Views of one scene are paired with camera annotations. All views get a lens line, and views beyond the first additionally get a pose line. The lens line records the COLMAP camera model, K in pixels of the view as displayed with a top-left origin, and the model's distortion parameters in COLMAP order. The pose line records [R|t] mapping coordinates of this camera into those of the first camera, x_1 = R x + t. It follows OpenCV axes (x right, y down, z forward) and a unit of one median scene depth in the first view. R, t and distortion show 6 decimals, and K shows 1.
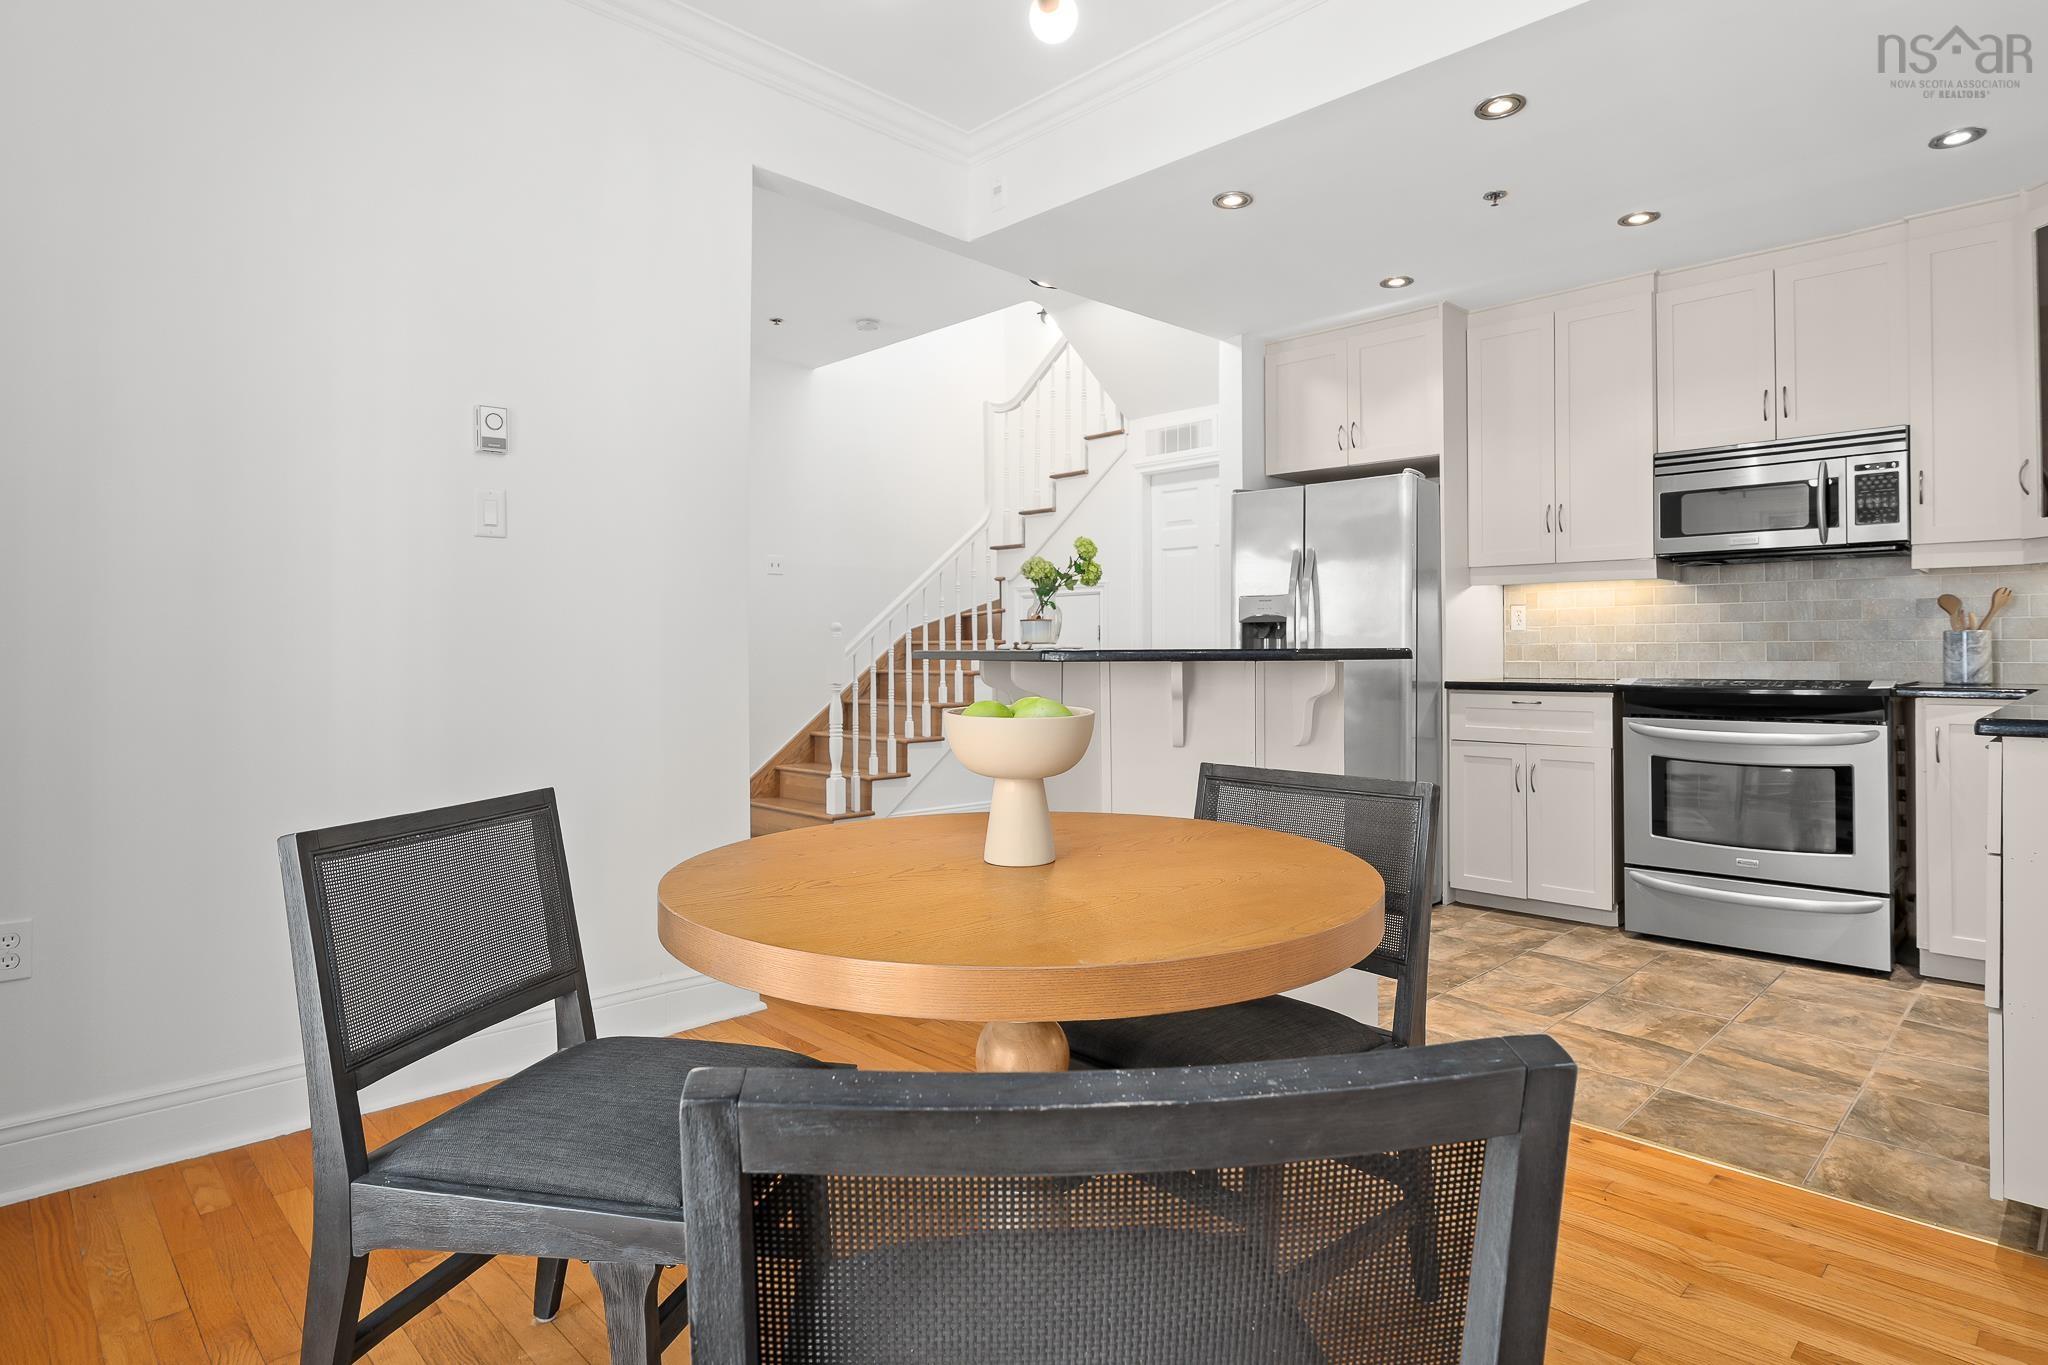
lens RADIAL K [[1099.5, 0, 1007.4], [0, 1099.5, 635.8], [0, 0, 1]] dist [-0.010838, 0.000338]
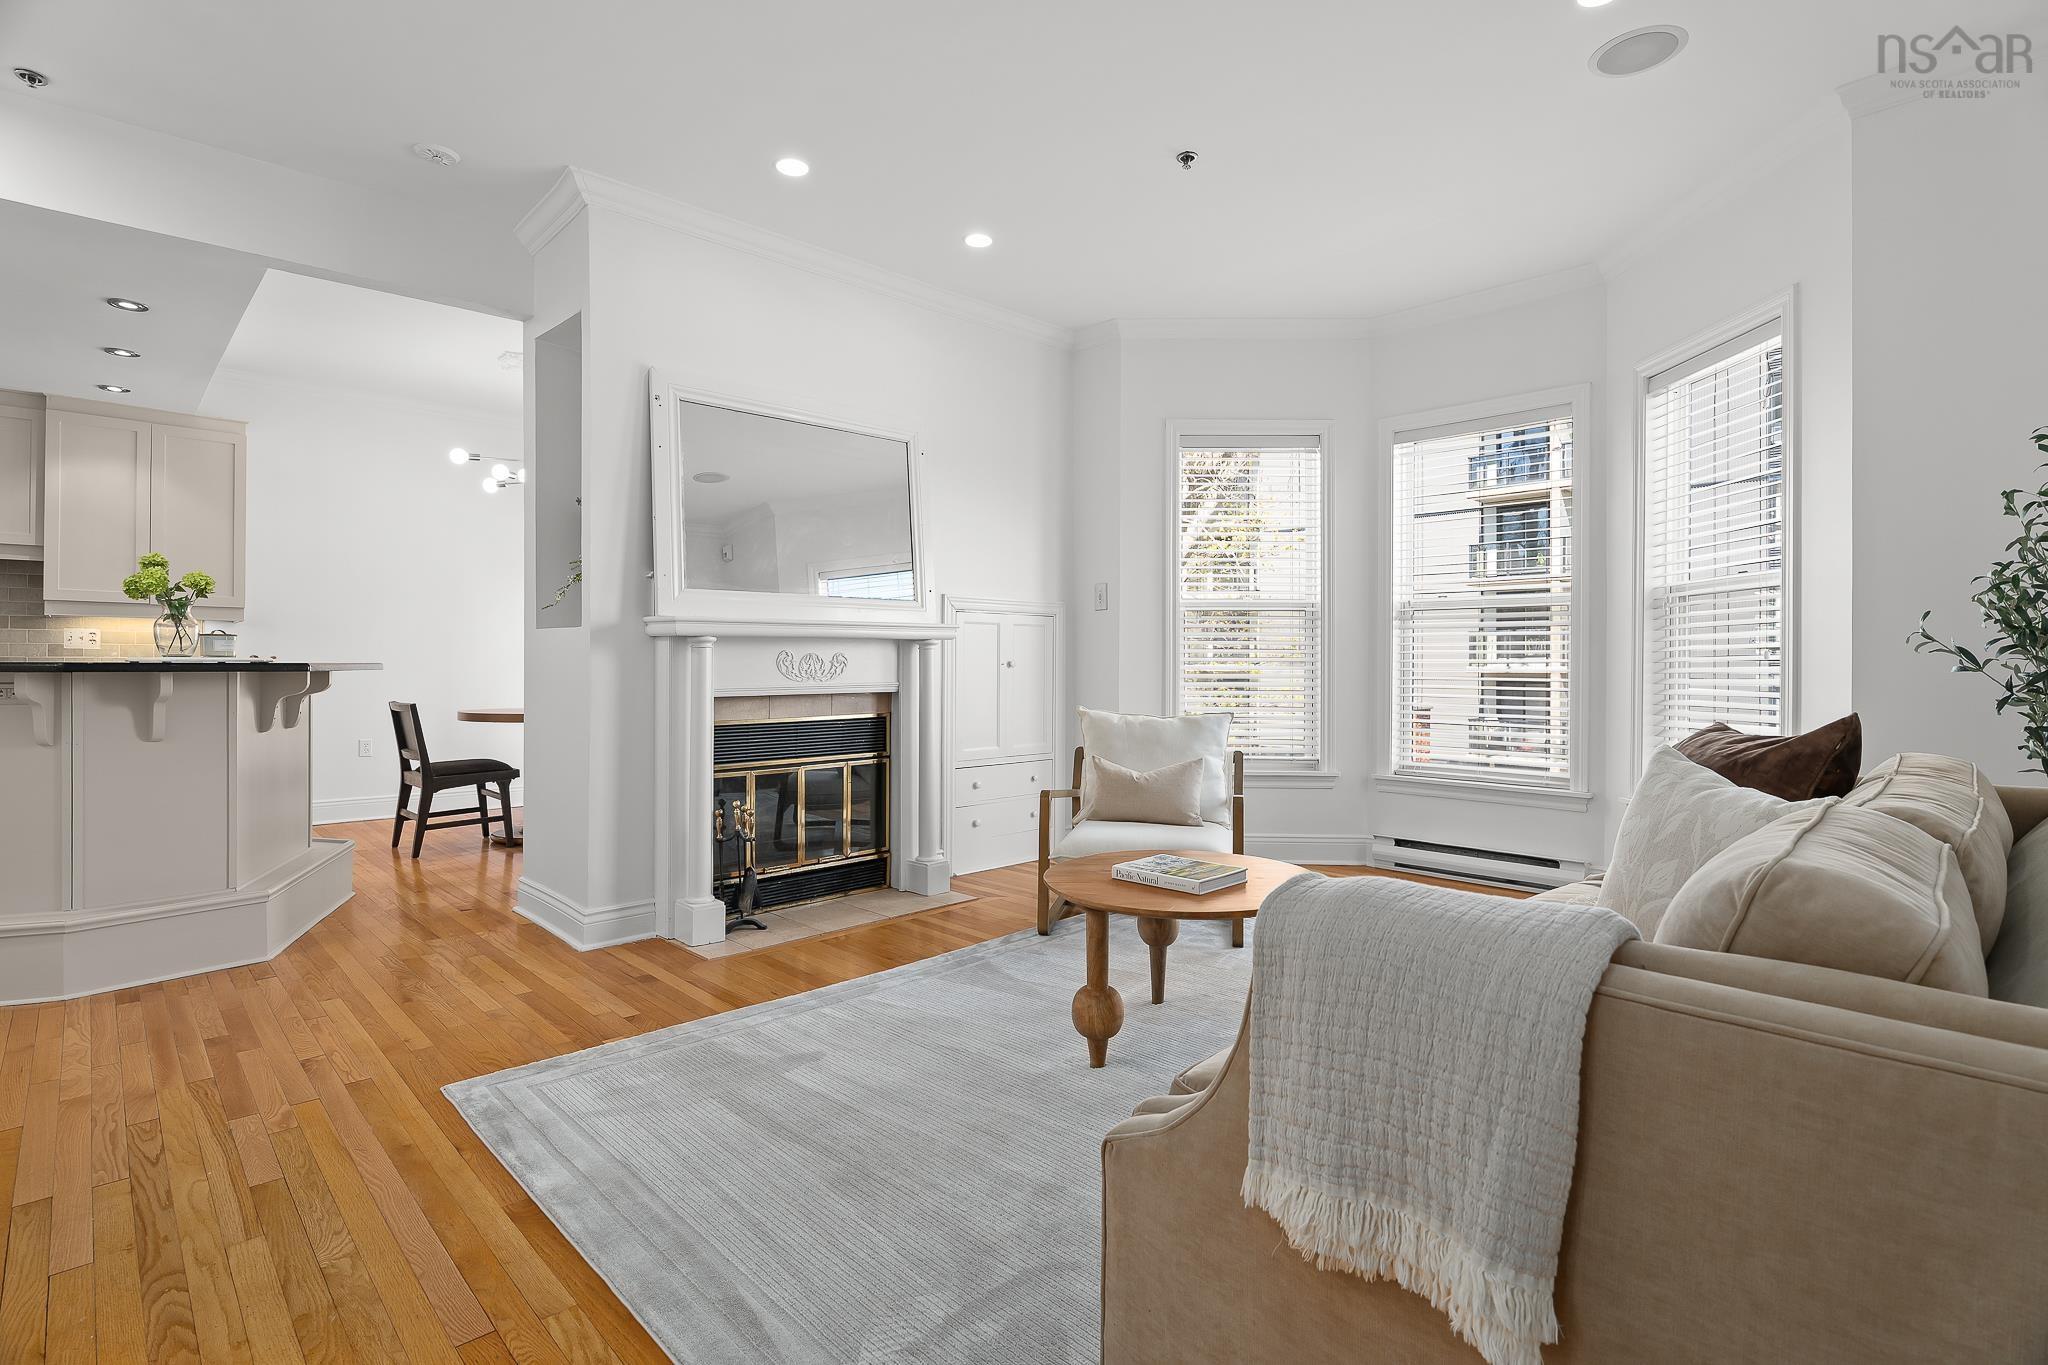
lens RADIAL K [[991.3, 0, 1015.3], [0, 991.3, 659.6], [0, 0, 1]] dist [-0.002295, -0.000476]
pose [[-0.999910, 0.002547, 0.013141, -0.758741], [0.002372, 0.999908, -0.013339, 0.023547], [-0.013174, -0.013307, -0.999825, 1.943373]]
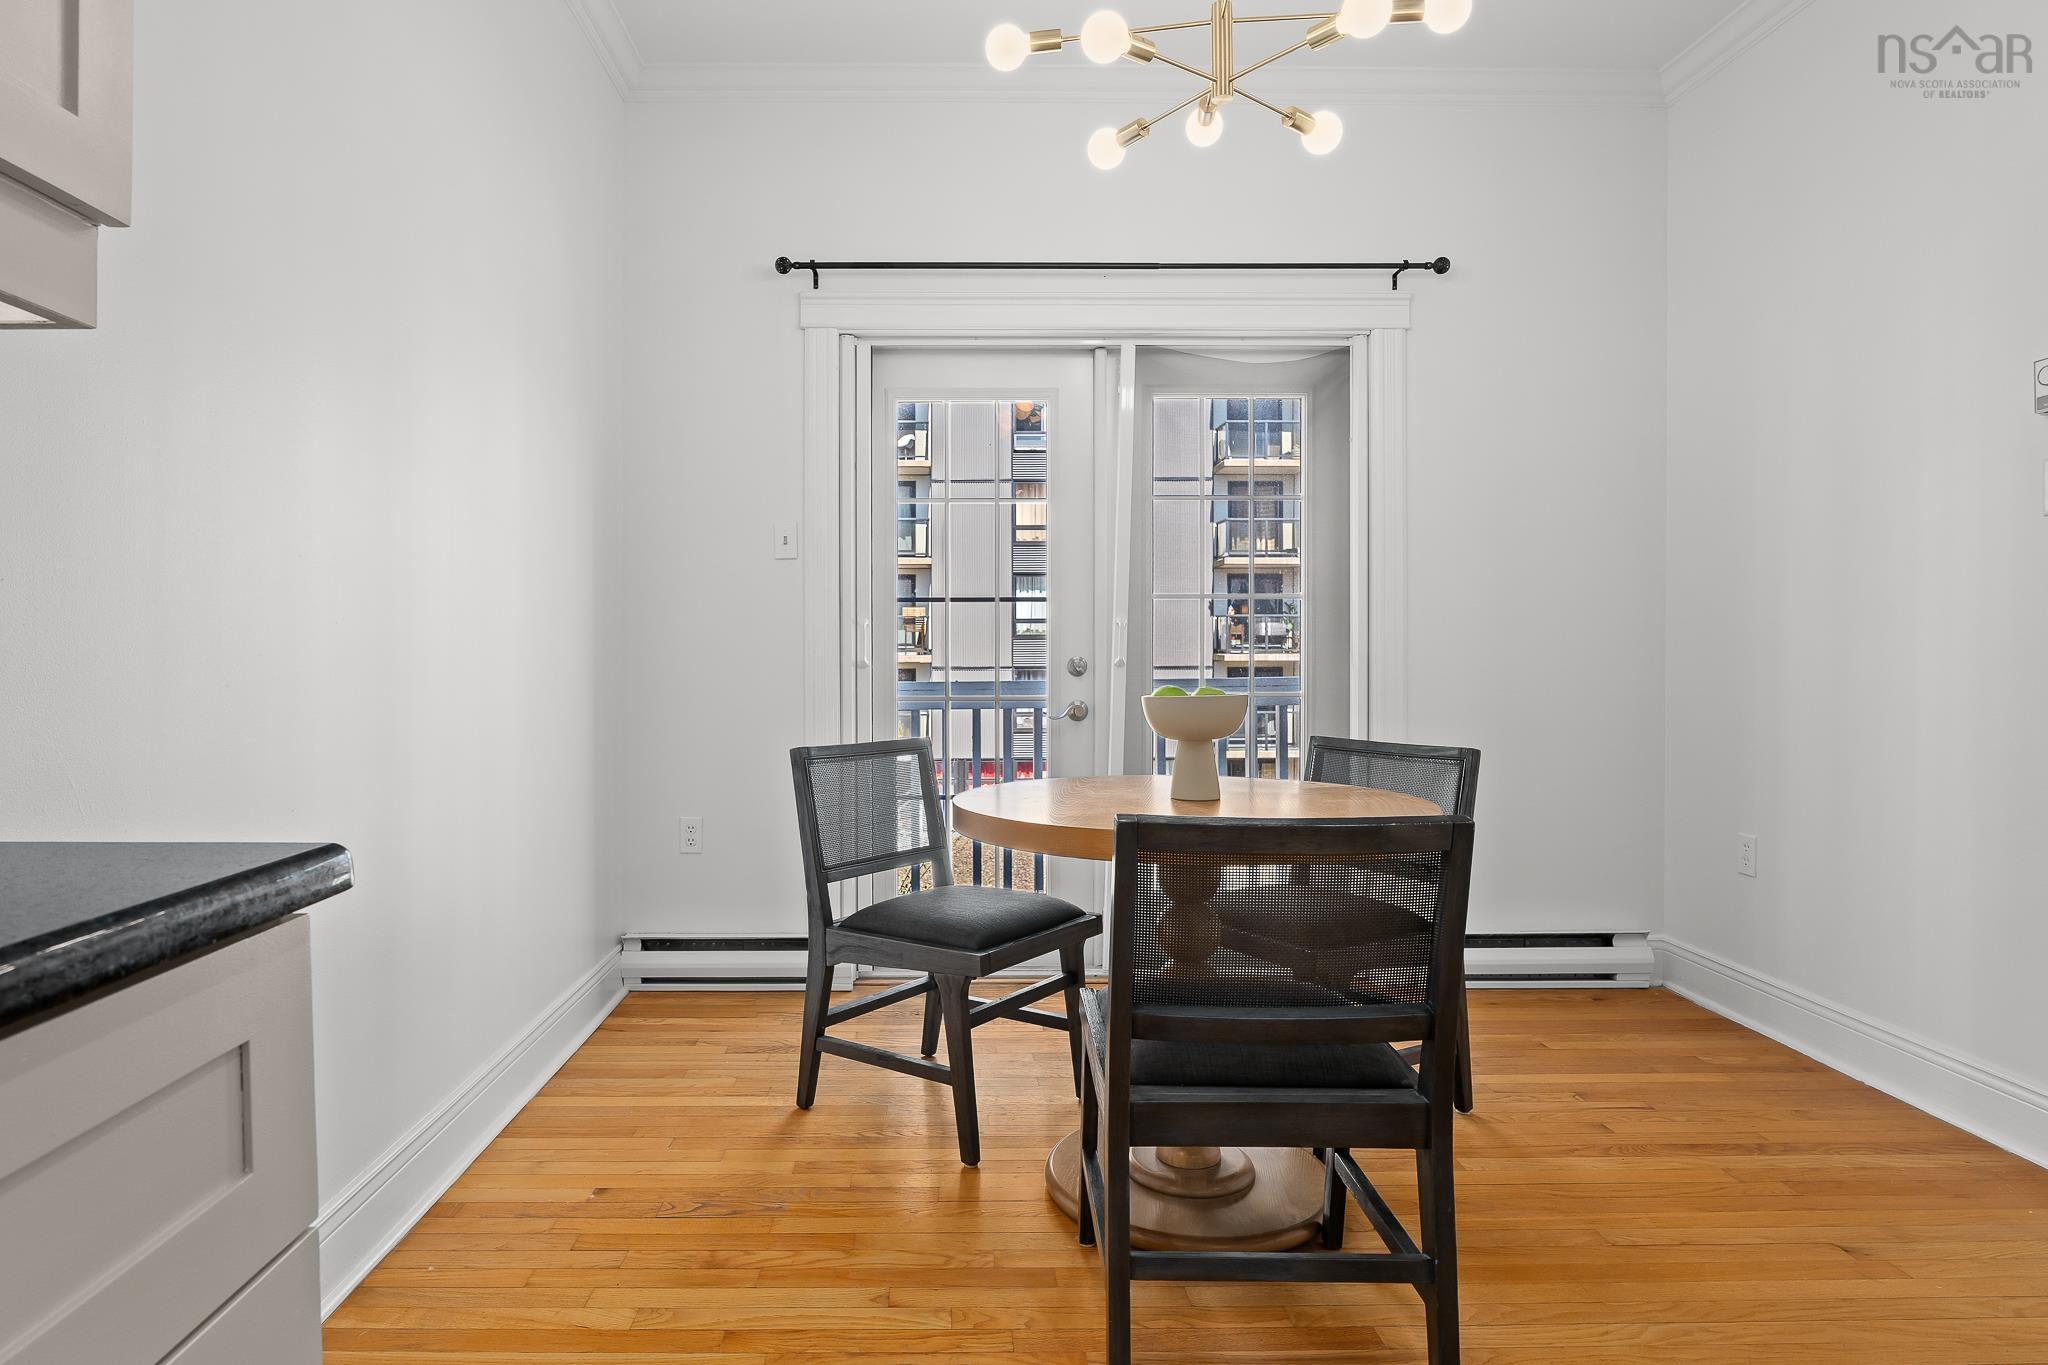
lens RADIAL K [[1104.8, 0, 958.1], [0, 1104.8, 669.1], [0, 0, 1]] dist [-0.015393, -0.000088]
pose [[-0.690153, 0.010107, -0.723593, 0.490684], [0.010356, 0.999938, 0.004089, 0.010787], [0.723589, -0.004671, -0.690215, 0.686366]]
